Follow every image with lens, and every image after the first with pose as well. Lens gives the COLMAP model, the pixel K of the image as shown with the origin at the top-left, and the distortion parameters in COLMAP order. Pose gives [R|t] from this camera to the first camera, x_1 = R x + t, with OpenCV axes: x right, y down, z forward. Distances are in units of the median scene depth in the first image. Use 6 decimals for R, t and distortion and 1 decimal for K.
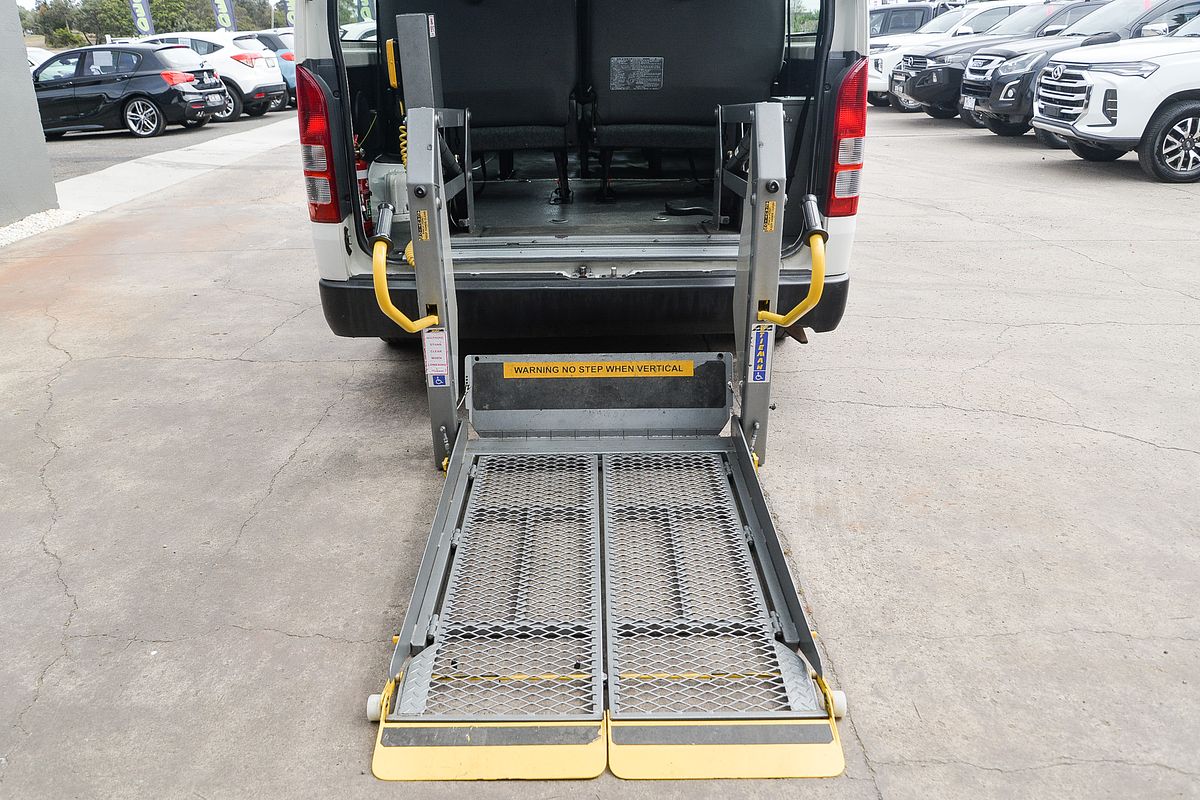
lens RADIAL K [[890.4, 0, 583.7], [0, 890.4, 450.1], [0, 0, 1]] dist [-0.073707, 0.032369]
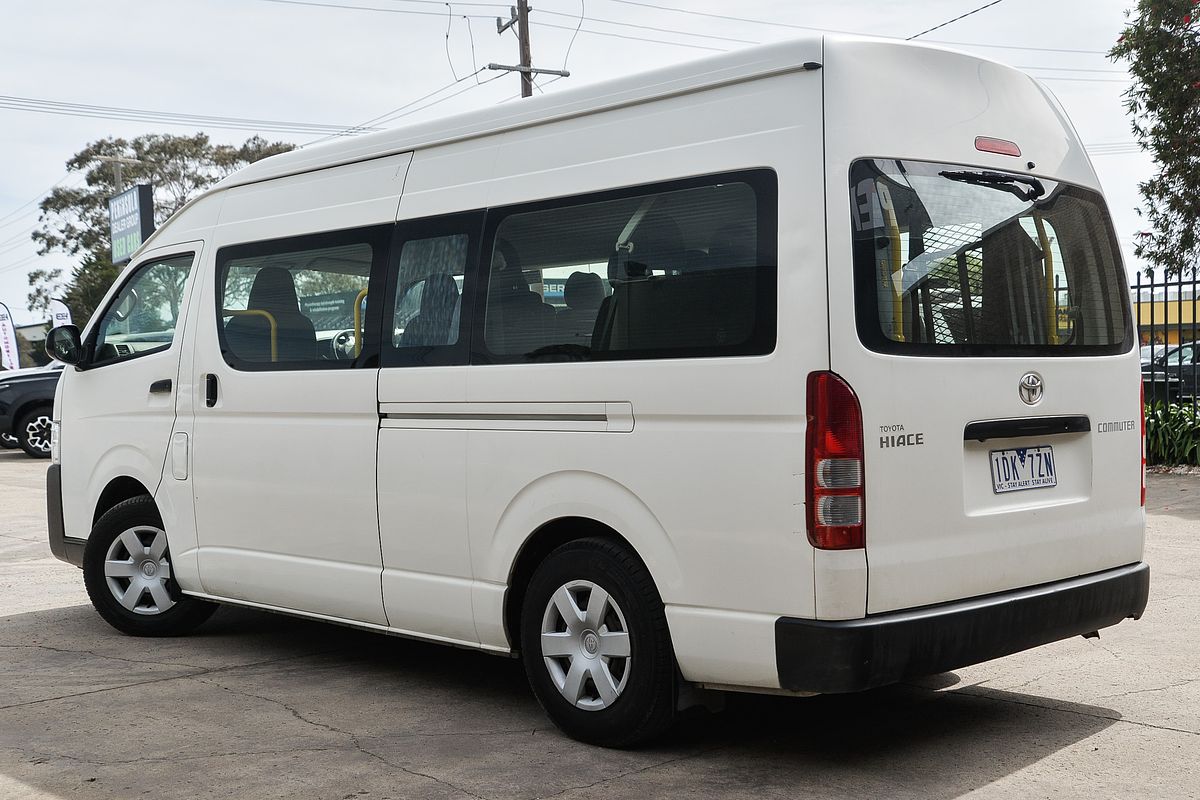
lens RADIAL K [[1433.3, 0, 587.6], [0, 1433.3, 449.9], [0, 0, 1]] dist [0.119706, 0.000000]
pose [[0.718029, -0.031723, 0.695290, -0.706051], [0.296614, 0.917654, -0.264446, -0.028802], [-0.629647, 0.396112, 0.668311, 0.104612]]
